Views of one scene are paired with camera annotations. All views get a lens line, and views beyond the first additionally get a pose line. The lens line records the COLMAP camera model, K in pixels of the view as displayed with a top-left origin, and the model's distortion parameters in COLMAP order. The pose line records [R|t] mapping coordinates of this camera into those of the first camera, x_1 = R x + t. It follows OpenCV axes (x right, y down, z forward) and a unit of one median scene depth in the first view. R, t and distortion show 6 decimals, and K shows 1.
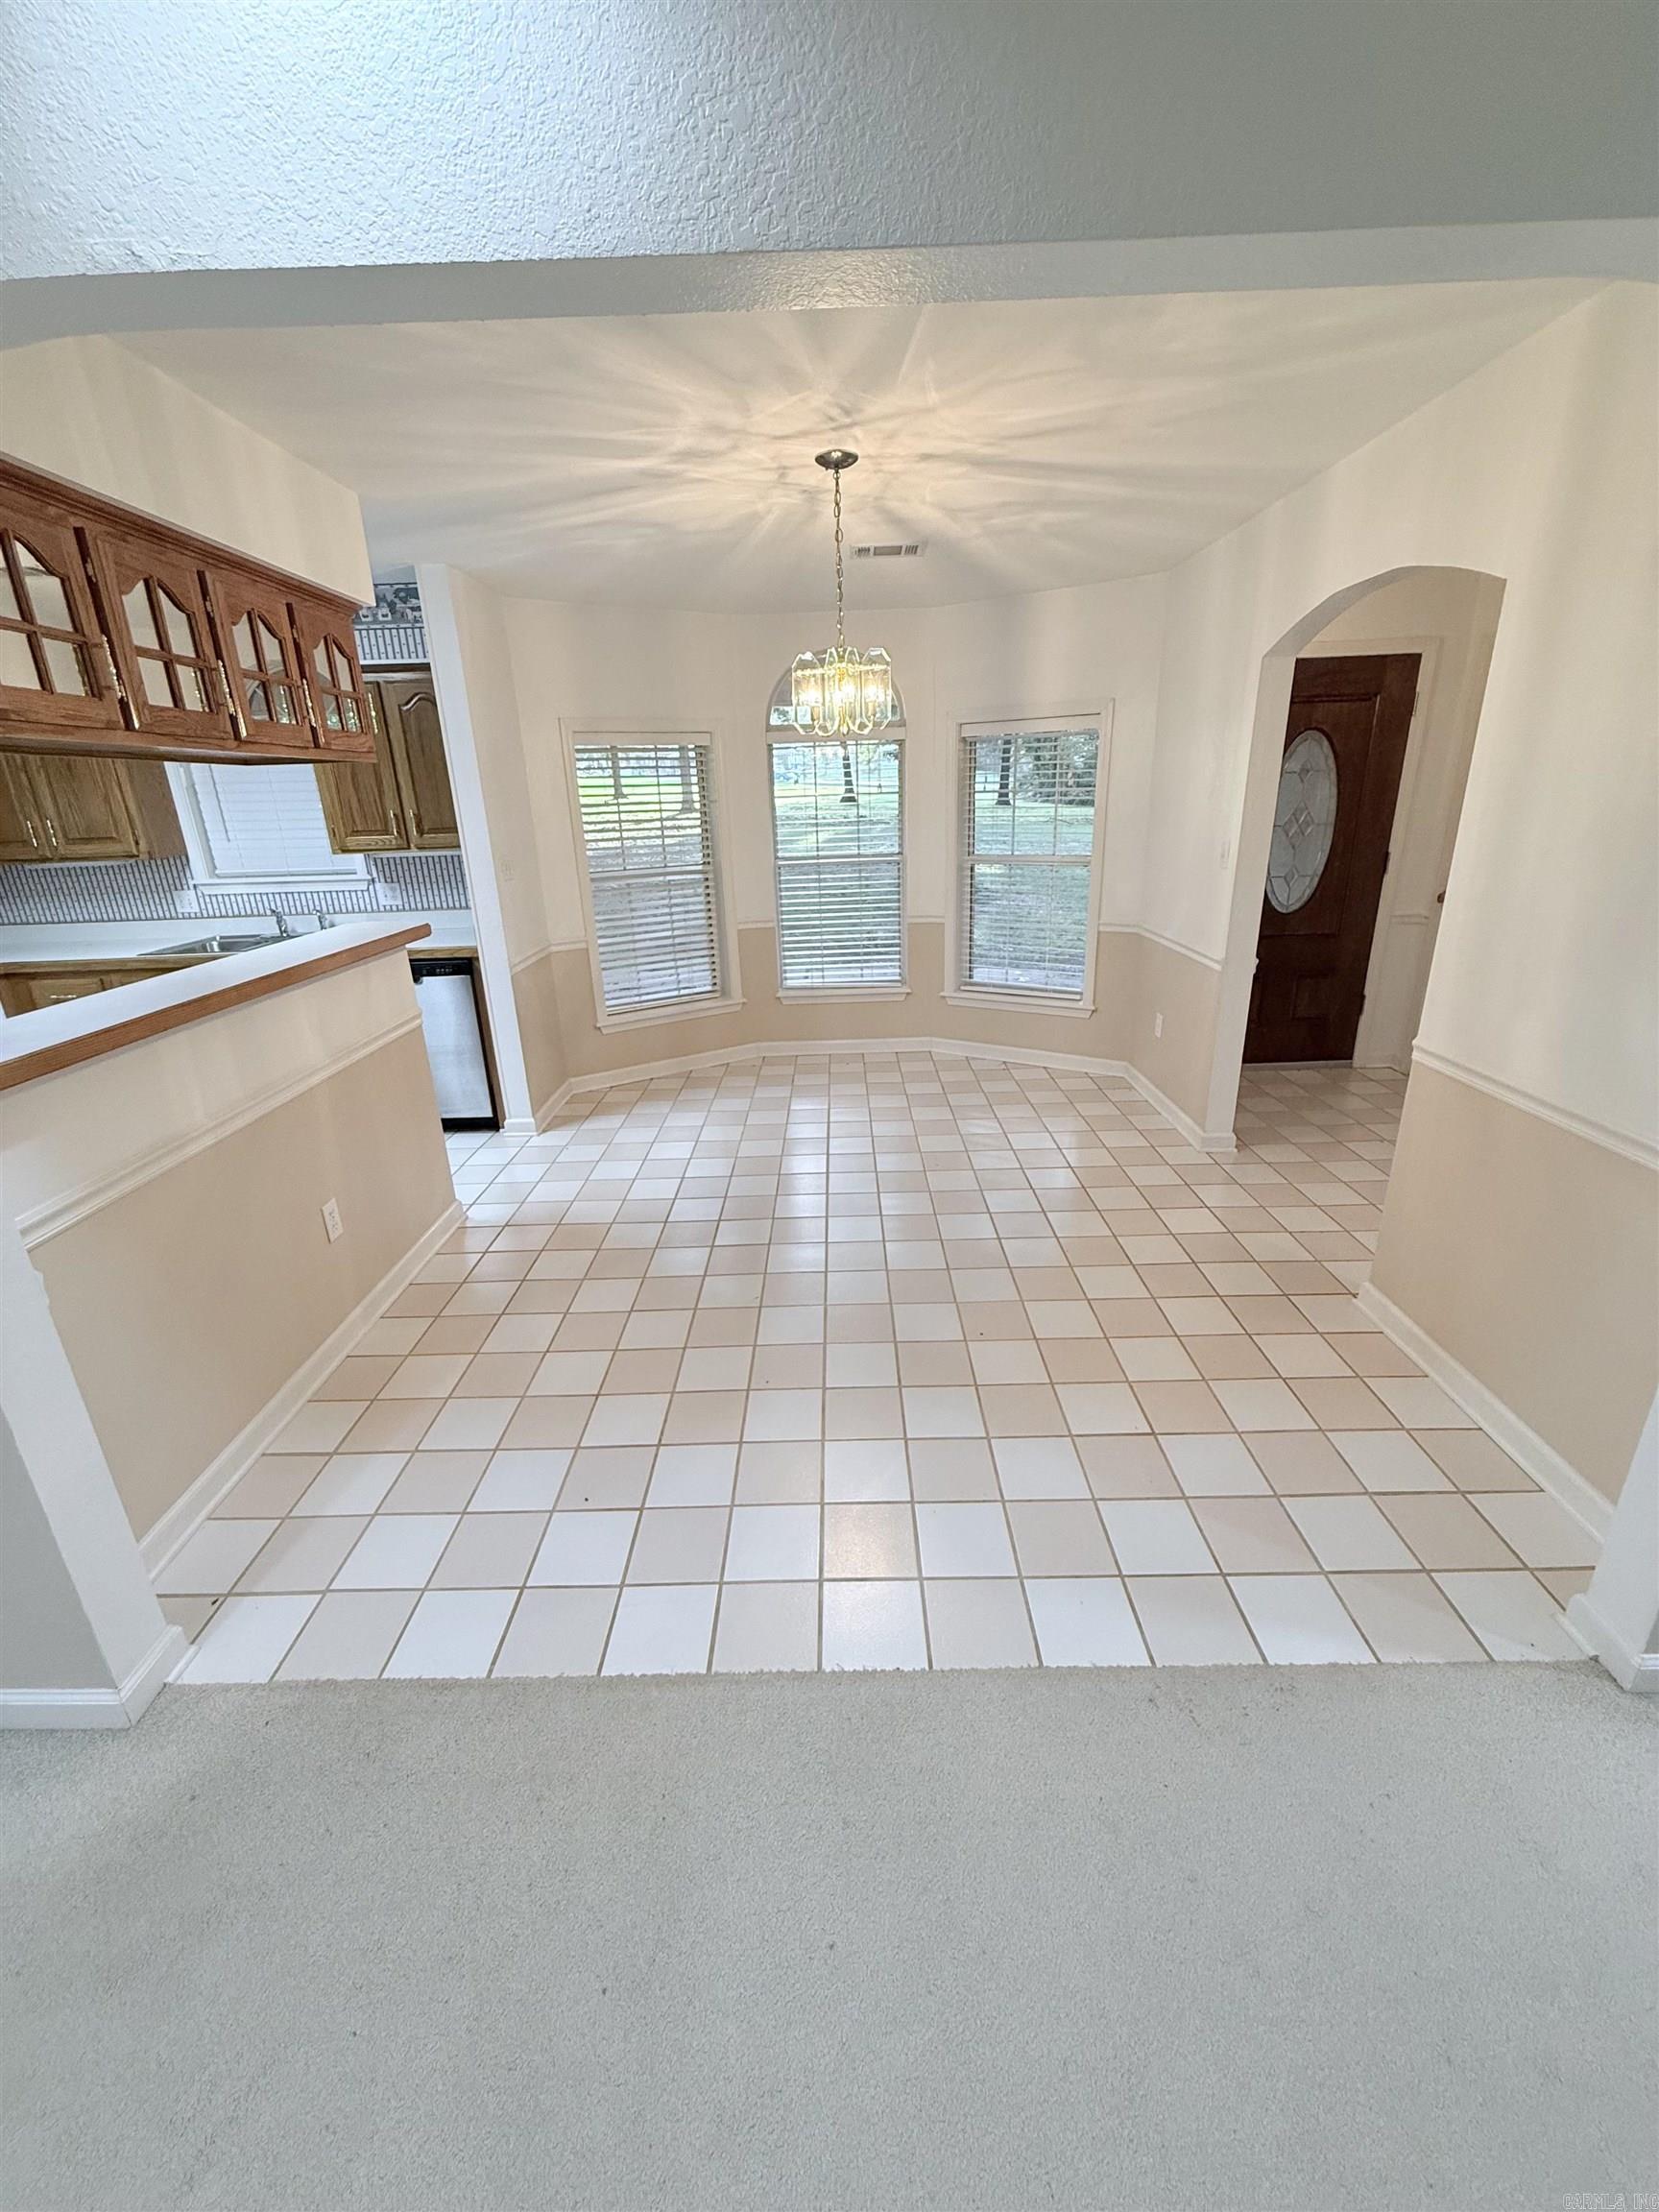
lens RADIAL K [[888.6, 0, 829.5], [0, 888.6, 1106.0], [0, 0, 1]] dist [0.000613, -0.000064]
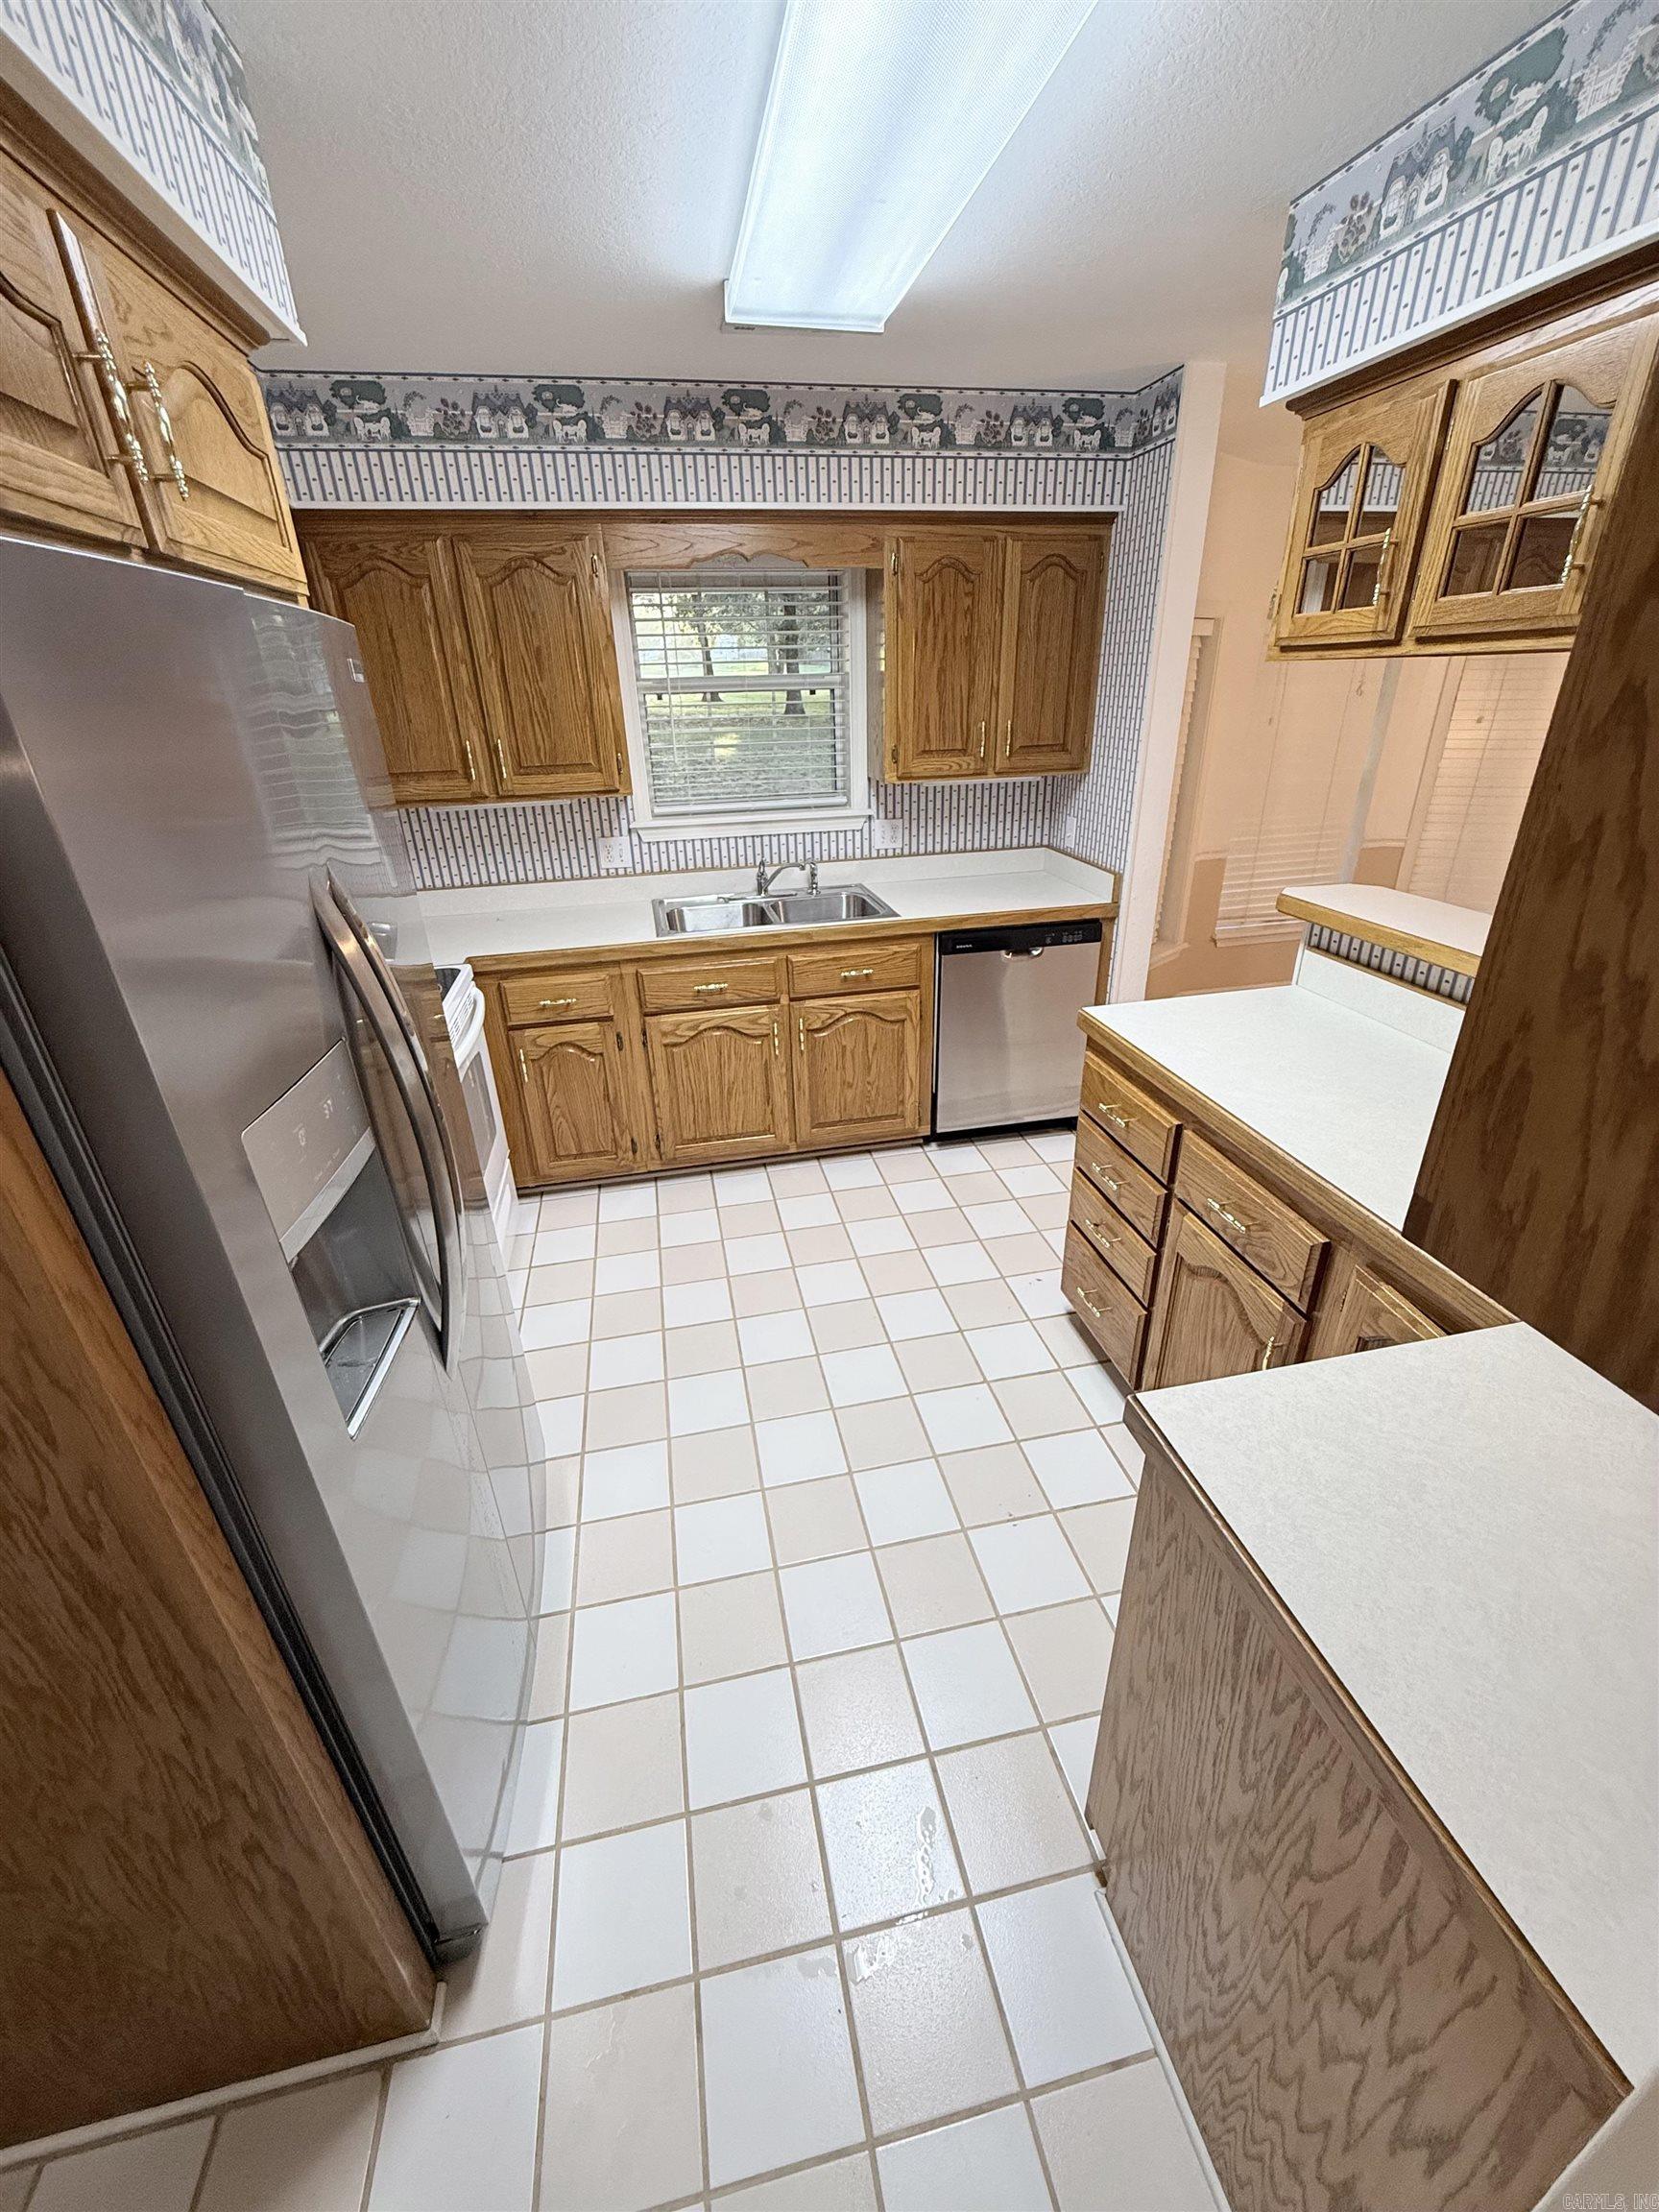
lens RADIAL K [[922.6, 0, 842.1], [0, 922.6, 1143.7], [0, 0, 1]] dist [0.001229, 0.000061]
pose [[0.975894, -0.091893, 0.197957, -0.717732], [0.064921, 0.988207, 0.138682, -0.088998], [-0.208367, -0.122487, 0.970351, 0.208427]]
